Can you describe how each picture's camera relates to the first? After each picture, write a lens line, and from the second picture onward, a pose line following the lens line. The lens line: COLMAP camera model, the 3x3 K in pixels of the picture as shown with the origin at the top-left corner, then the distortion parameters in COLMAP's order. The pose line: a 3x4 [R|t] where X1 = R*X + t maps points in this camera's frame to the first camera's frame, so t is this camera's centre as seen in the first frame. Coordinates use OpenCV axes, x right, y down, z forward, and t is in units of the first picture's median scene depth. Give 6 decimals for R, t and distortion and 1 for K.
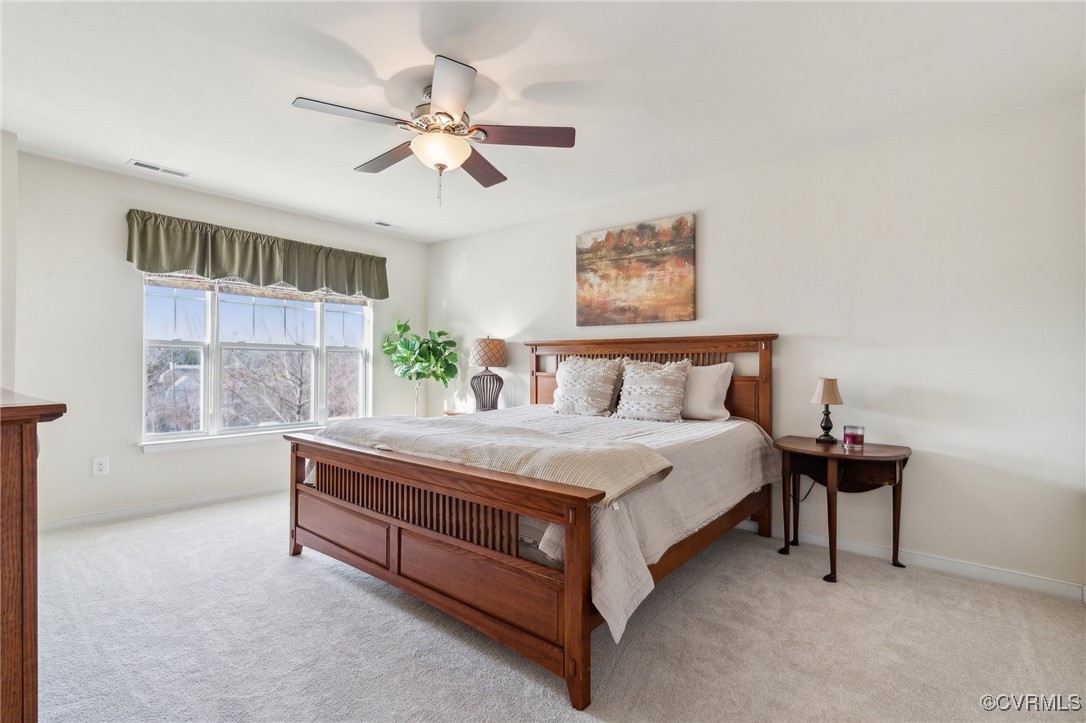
lens RADIAL K [[490.5, 0, 540.2], [0, 490.5, 382.8], [0, 0, 1]] dist [0.001325, 0.000239]
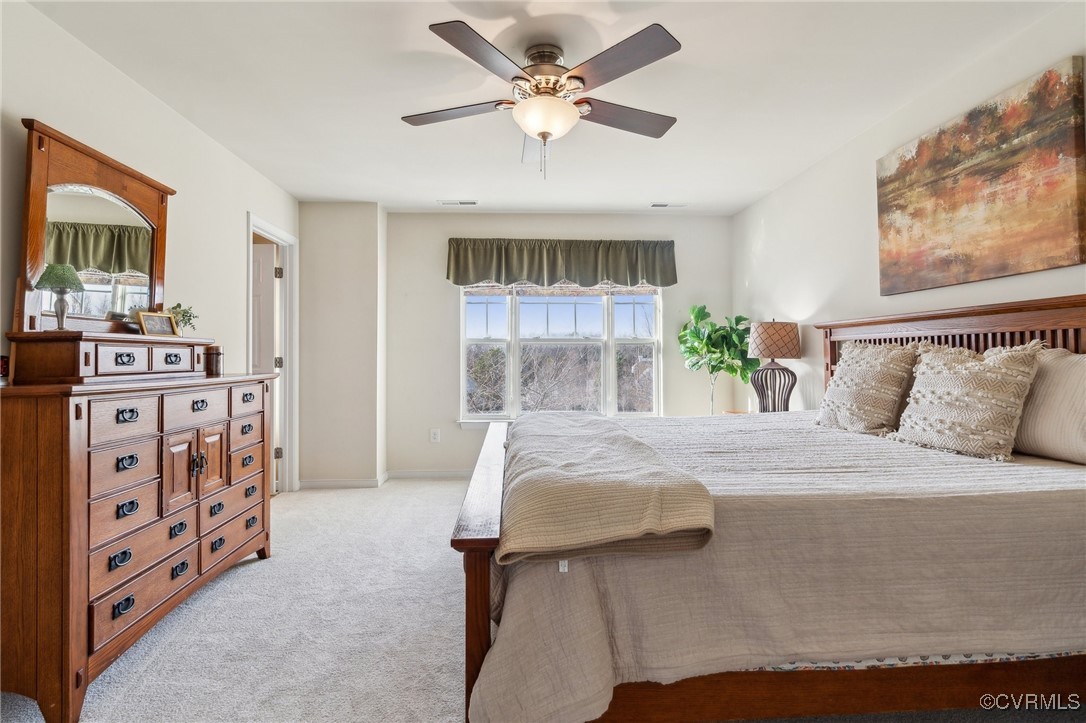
lens RADIAL K [[515.8, 0, 543.0], [0, 515.8, 361.5], [0, 0, 1]] dist [-0.000479, 0.009060]
pose [[0.702947, -0.002550, -0.711237, 0.265526], [-0.016905, 0.999651, -0.020292, -0.005296], [0.711041, 0.026288, 0.702659, 0.200148]]
